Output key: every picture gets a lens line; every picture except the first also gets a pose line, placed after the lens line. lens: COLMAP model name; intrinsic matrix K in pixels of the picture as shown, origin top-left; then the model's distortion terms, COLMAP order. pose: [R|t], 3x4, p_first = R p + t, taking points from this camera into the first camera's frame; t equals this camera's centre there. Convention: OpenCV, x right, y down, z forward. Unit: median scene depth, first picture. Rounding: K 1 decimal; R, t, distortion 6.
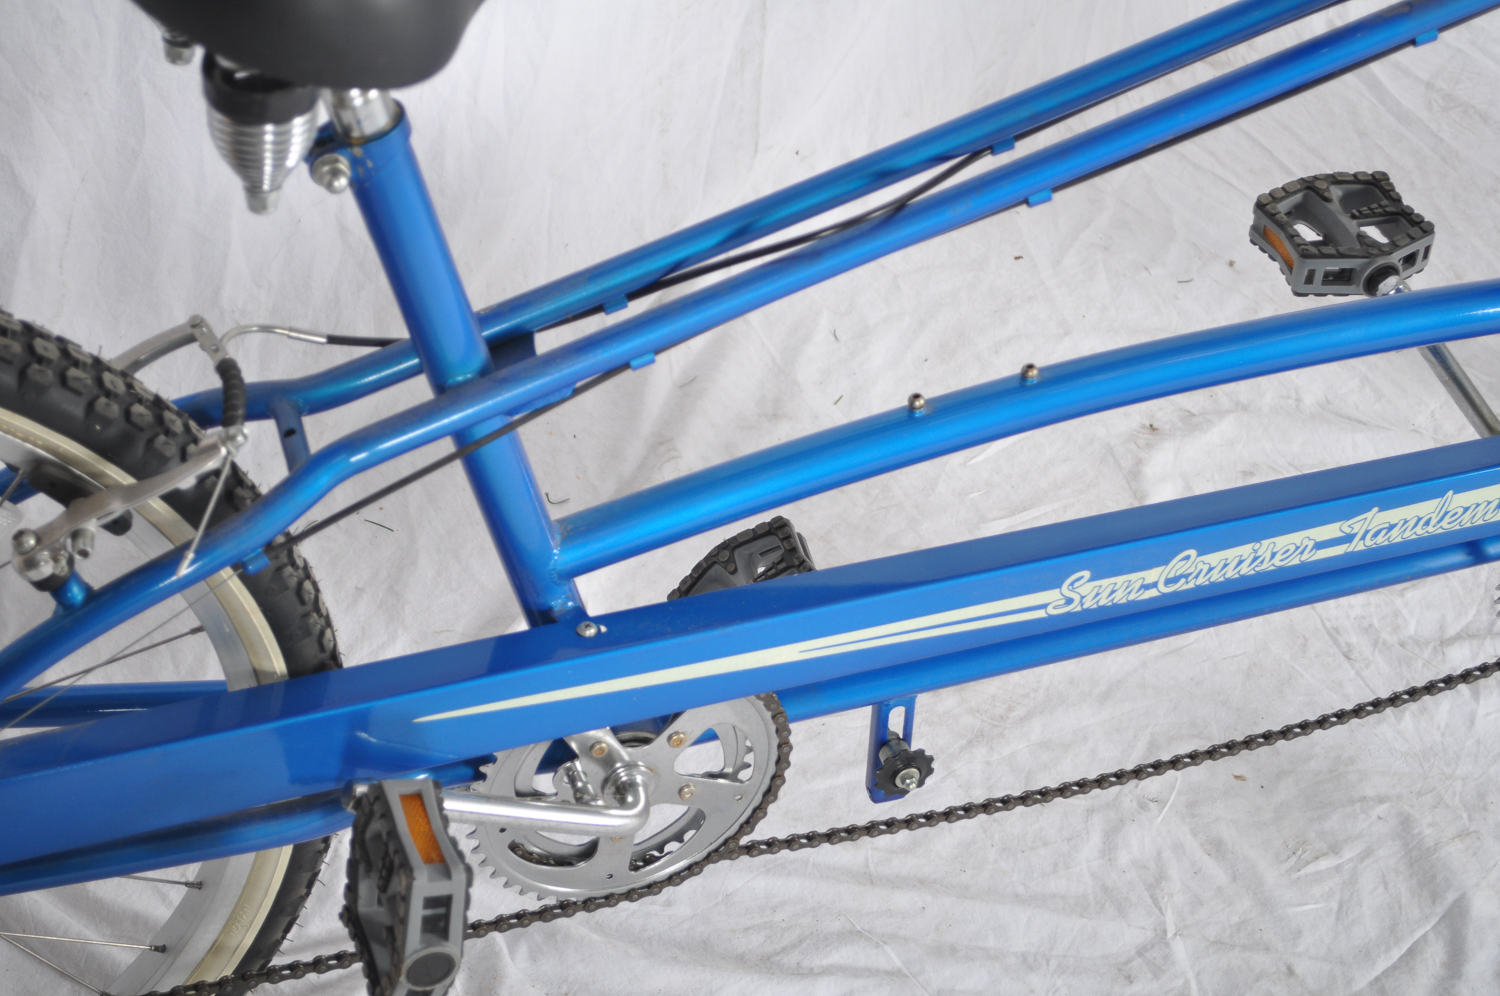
lens RADIAL K [[2482.5, 0, 750.0], [0, 2482.5, 498.0], [0, 0, 1]] dist [0.022000, -0.082480]
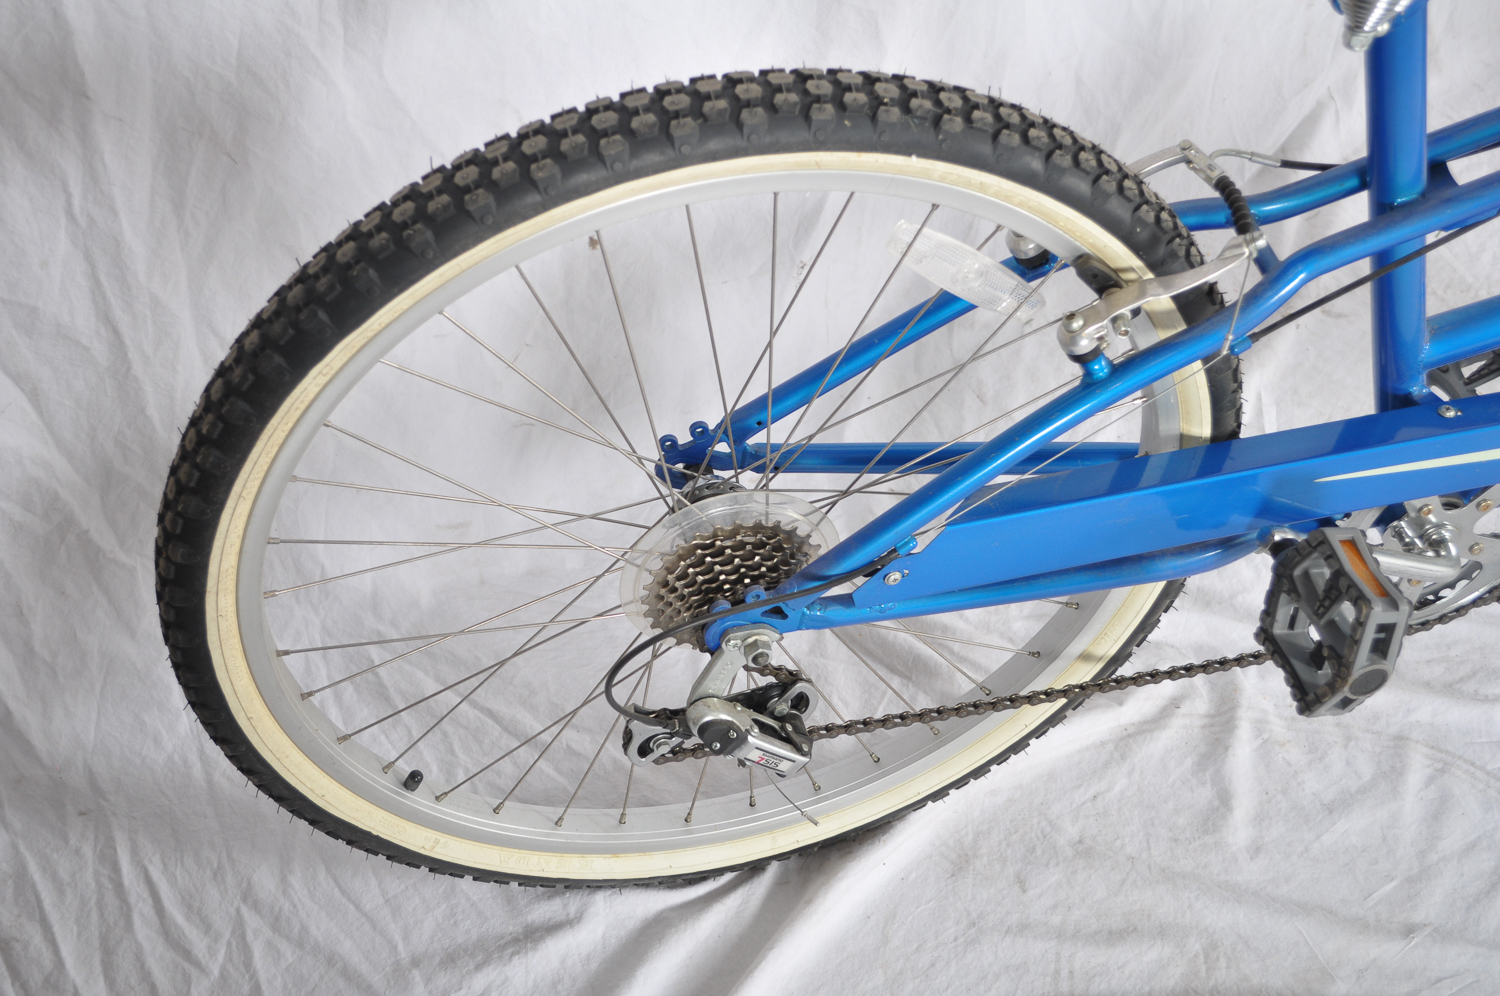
lens RADIAL K [[1941.6, 0, 750.0], [0, 1941.6, 498.0], [0, 0, 1]] dist [-0.011728, -0.004232]
pose [[0.993758, 0.040990, -0.103754, -0.274435], [-0.031315, 0.995154, 0.093211, 0.015564], [0.107072, -0.089380, 0.990226, 0.020584]]
